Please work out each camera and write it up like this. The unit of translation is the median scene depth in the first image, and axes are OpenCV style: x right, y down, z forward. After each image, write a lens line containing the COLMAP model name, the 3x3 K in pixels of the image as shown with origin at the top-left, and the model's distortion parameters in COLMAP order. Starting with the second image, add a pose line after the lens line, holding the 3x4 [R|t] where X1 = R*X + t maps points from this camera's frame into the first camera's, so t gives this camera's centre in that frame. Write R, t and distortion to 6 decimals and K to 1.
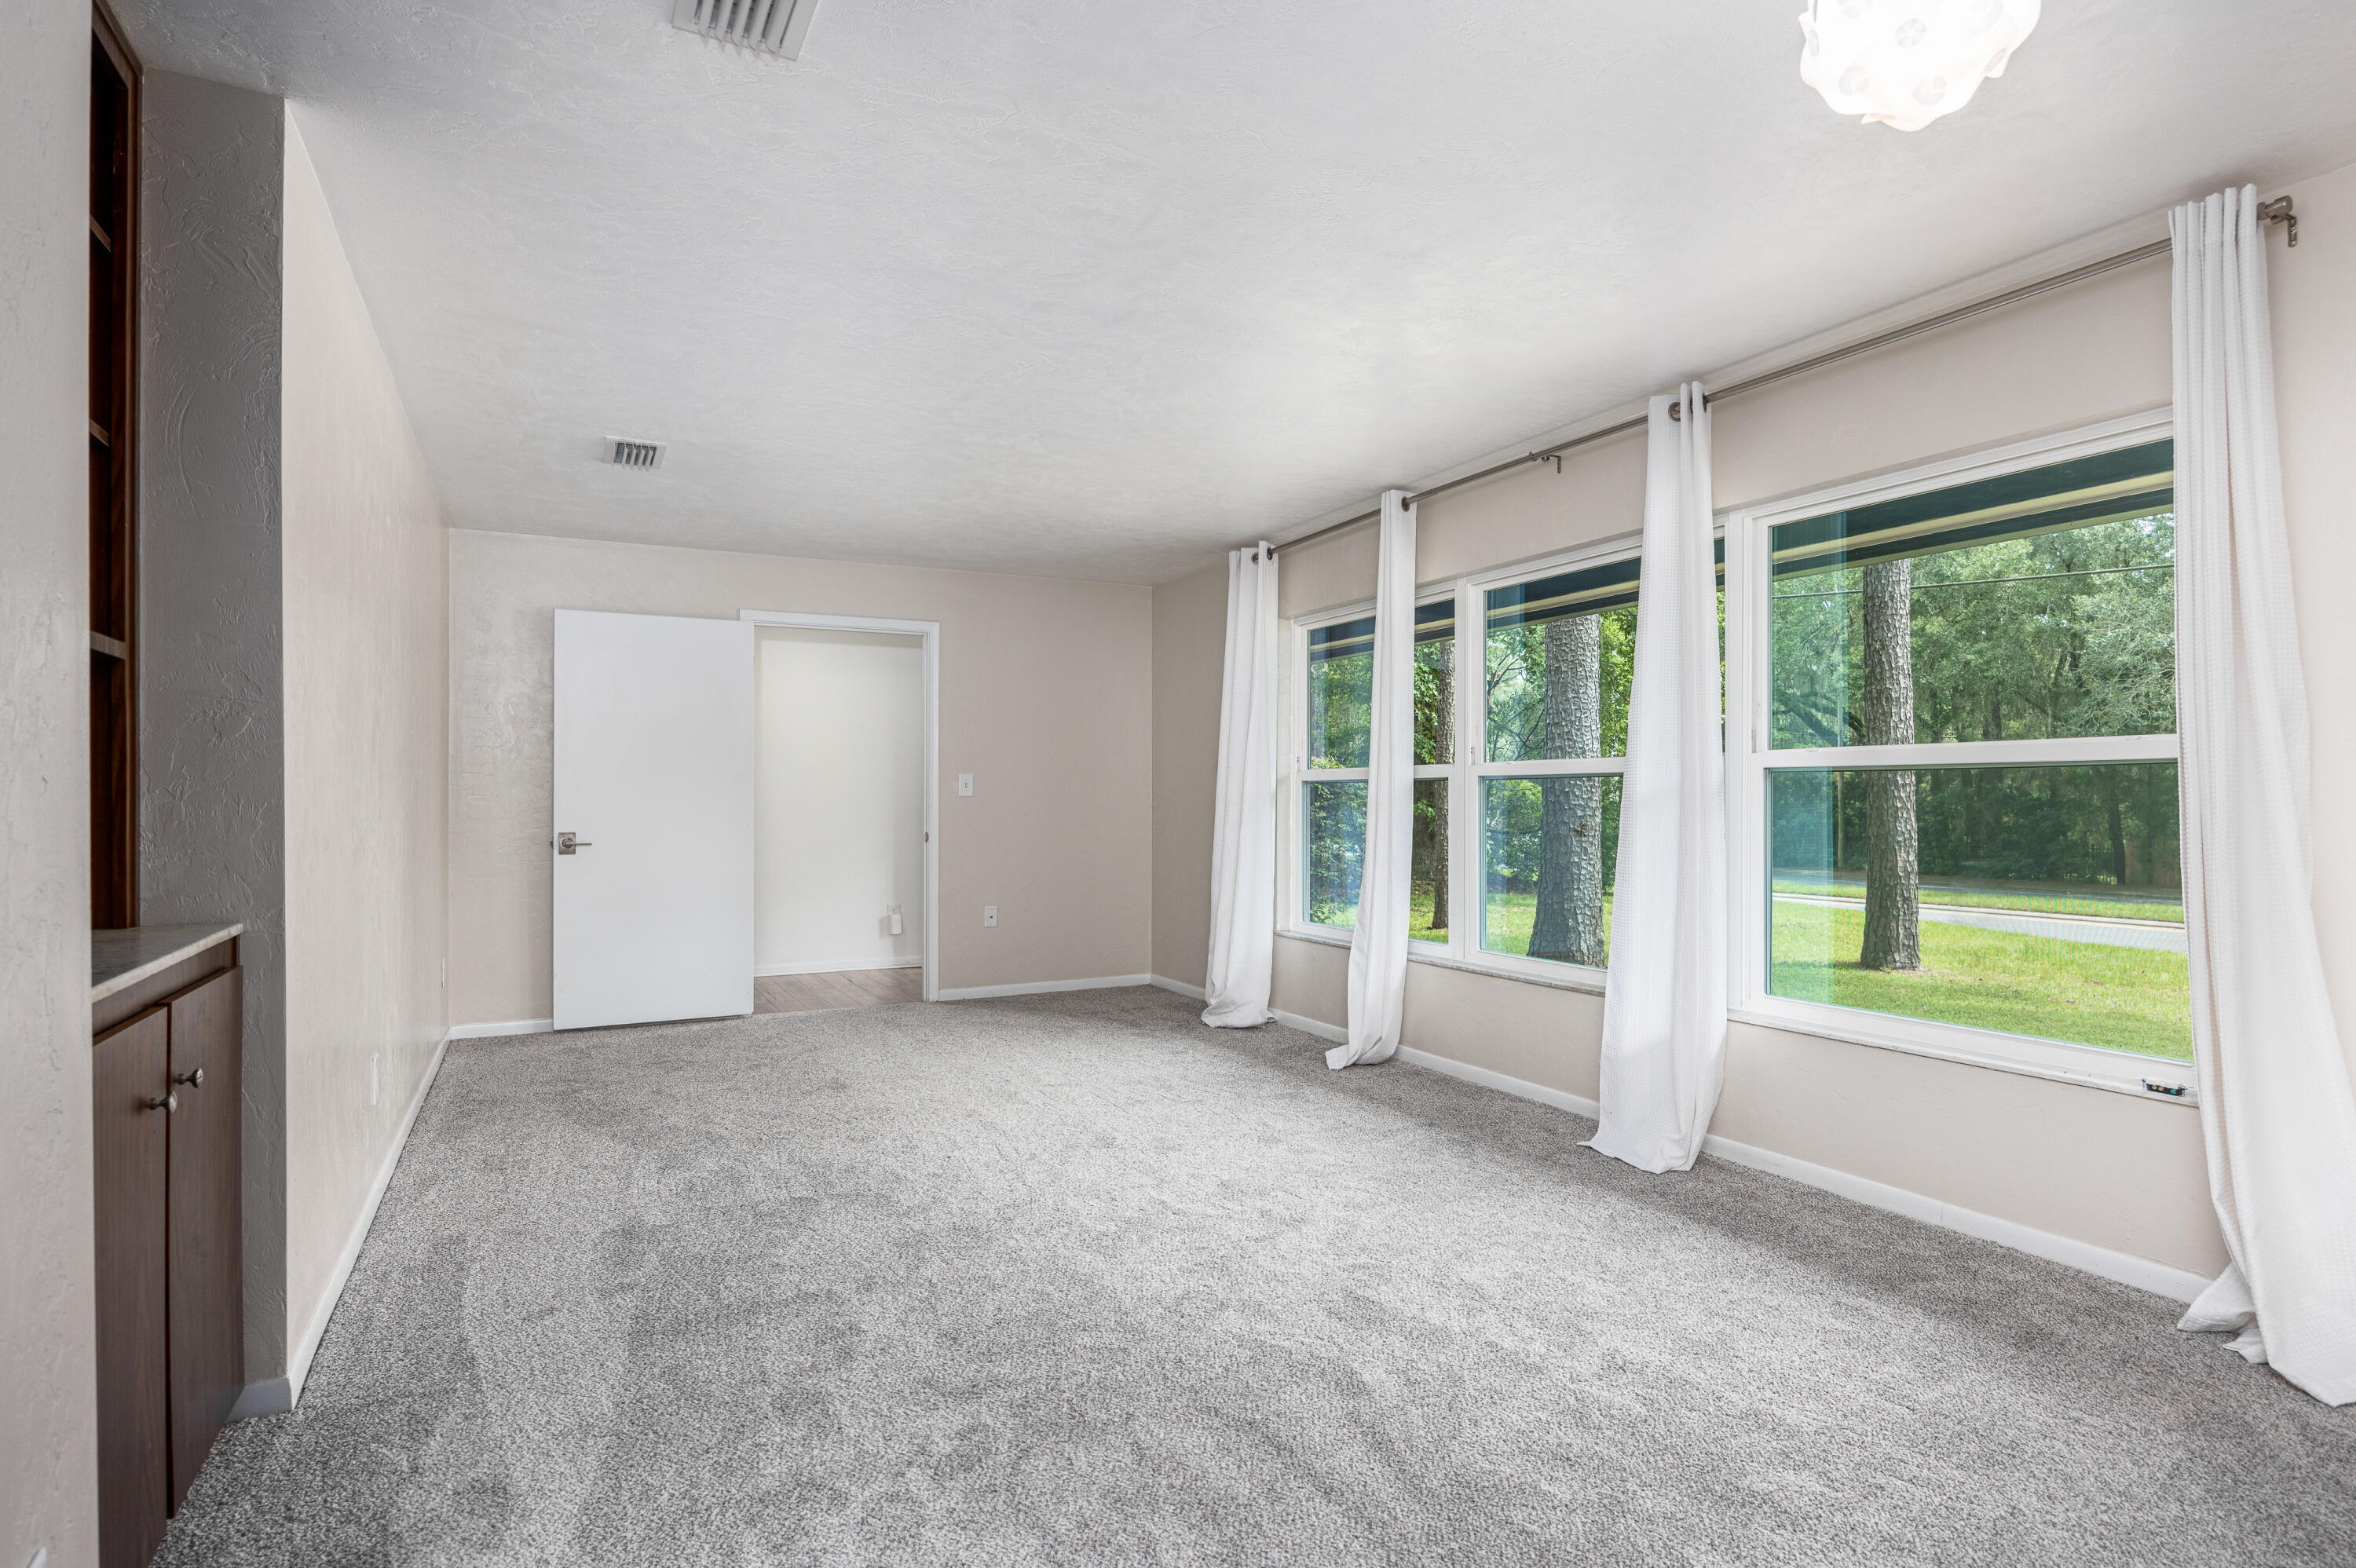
lens RADIAL K [[1271.9, 0, 1217.6], [0, 1271.9, 793.2], [0, 0, 1]] dist [0.000856, 0.000558]
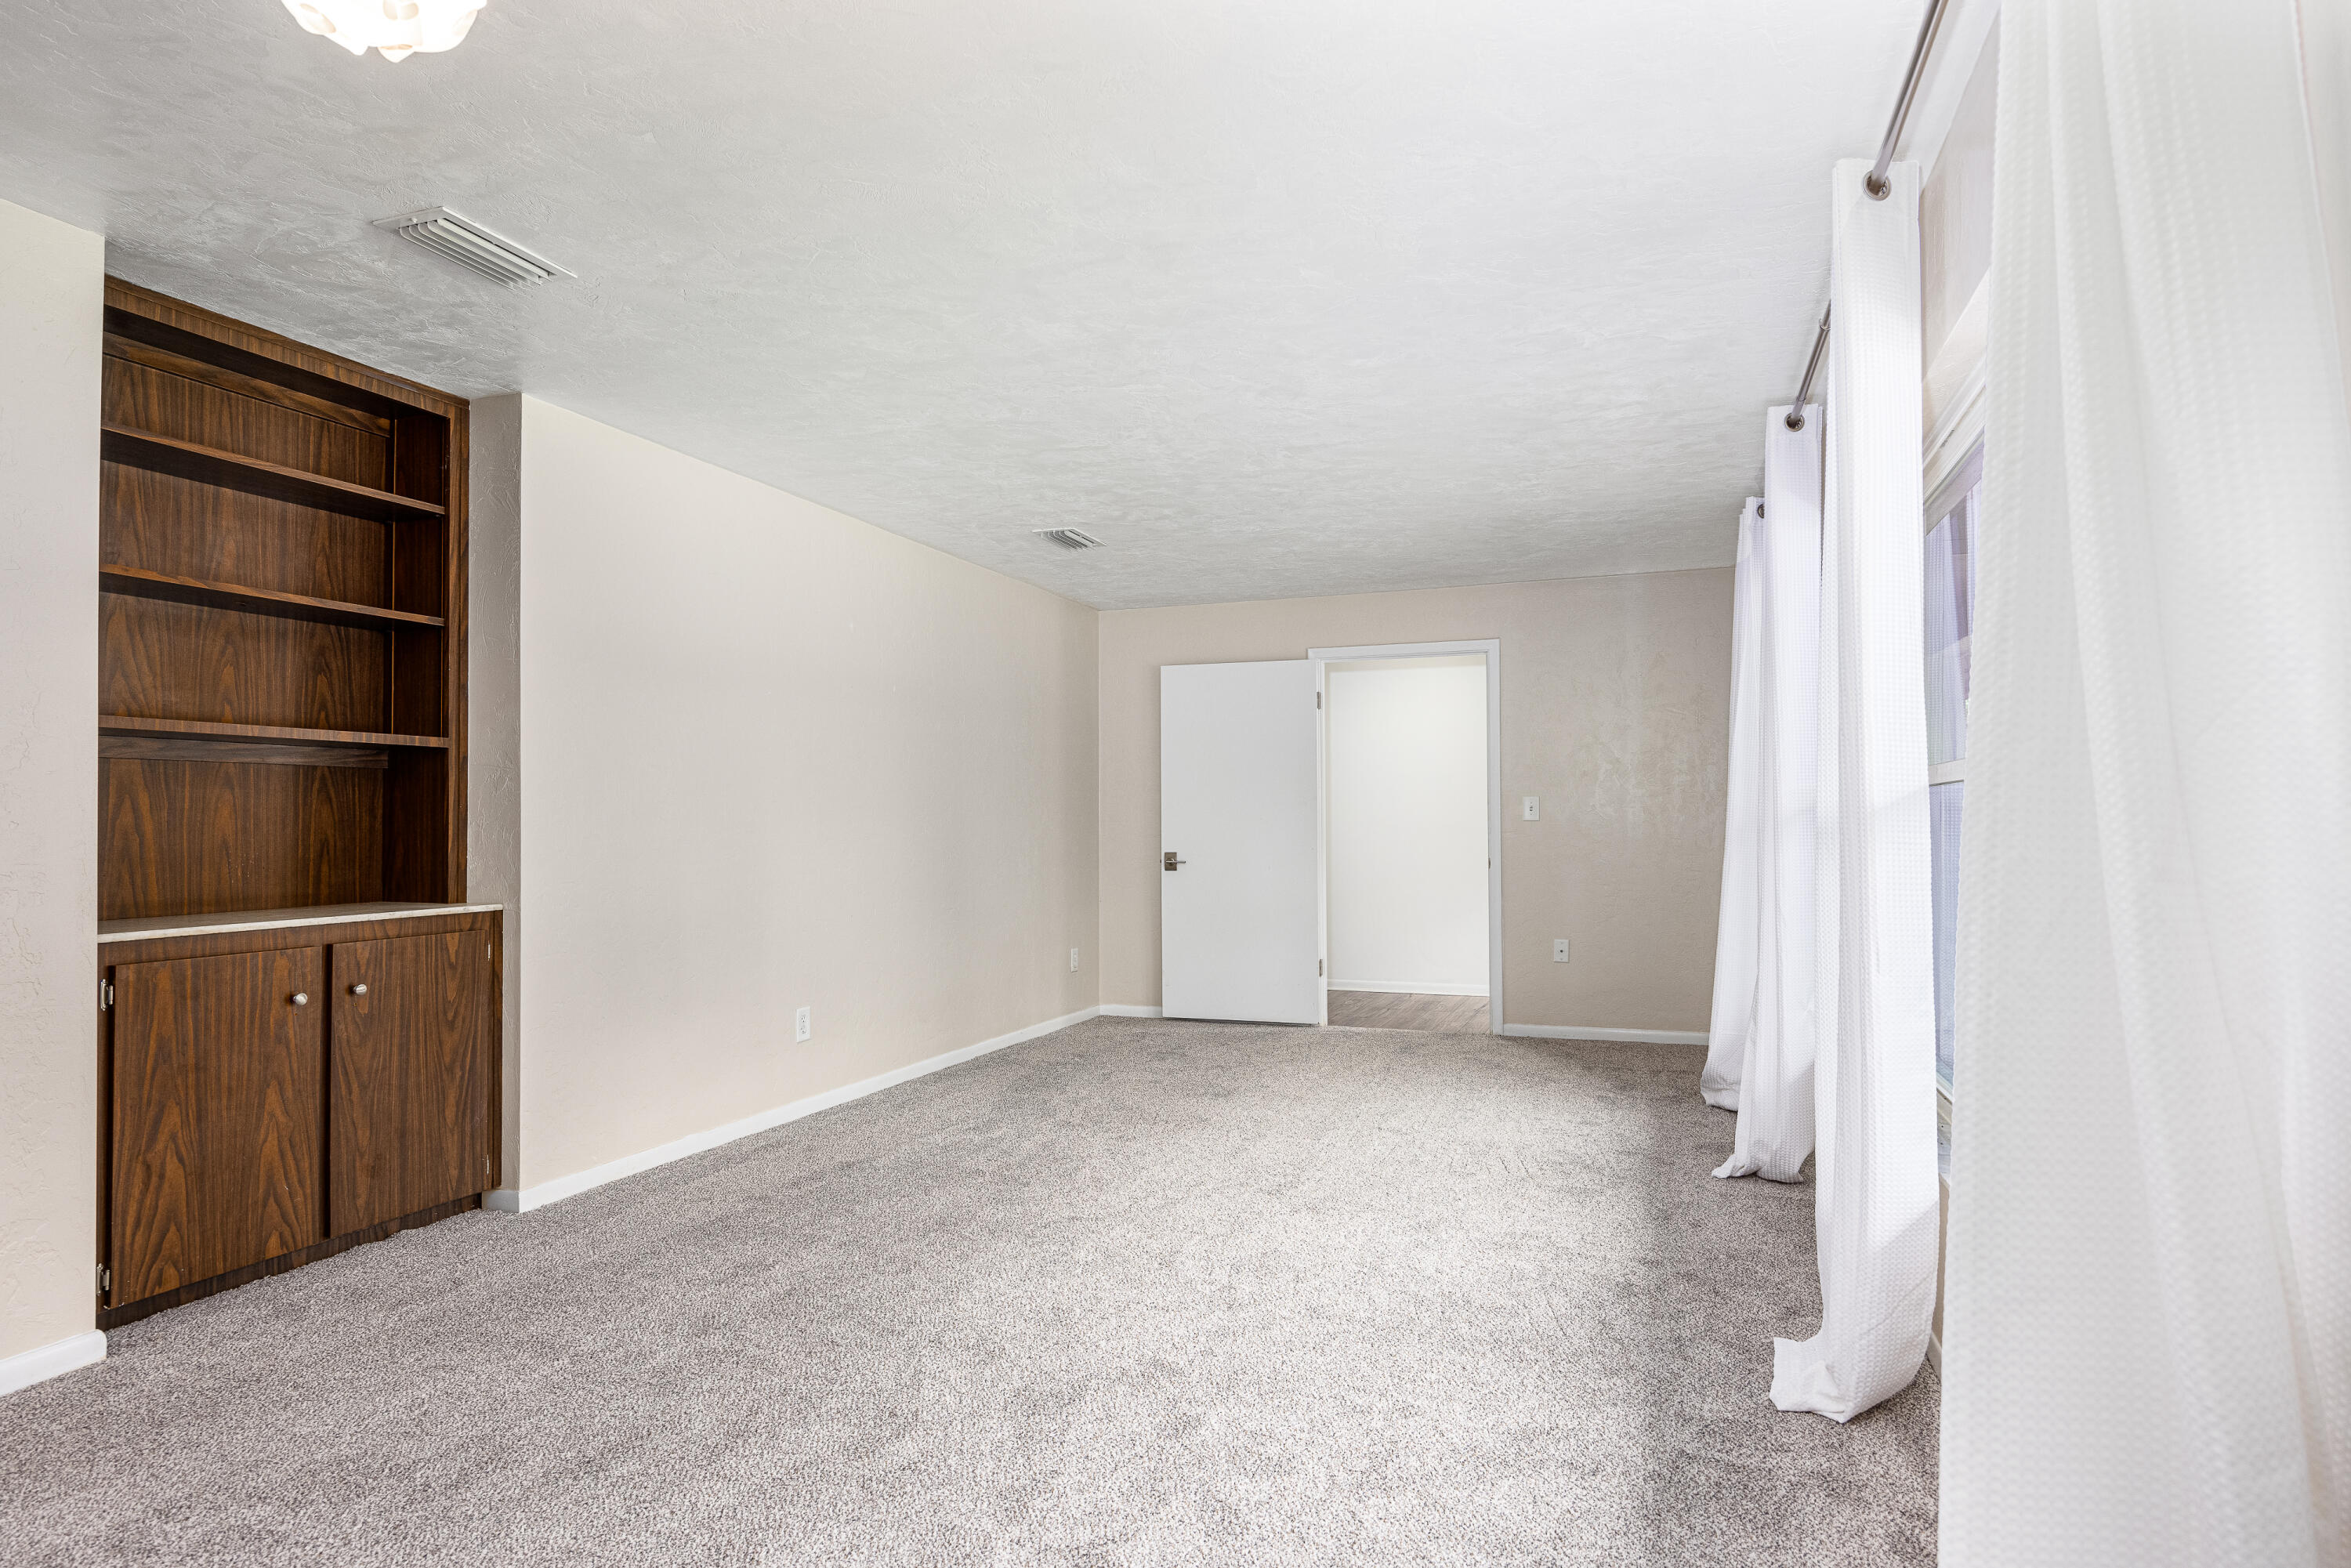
lens RADIAL K [[1268.6, 0, 1175.5], [0, 1268.6, 784.0], [0, 0, 1]] dist [-0.004392, -0.000279]
pose [[0.667613, -0.024773, -0.744096, 0.523649], [0.006144, 0.999596, -0.027766, 0.000241], [0.744483, 0.013965, 0.667495, 0.286839]]
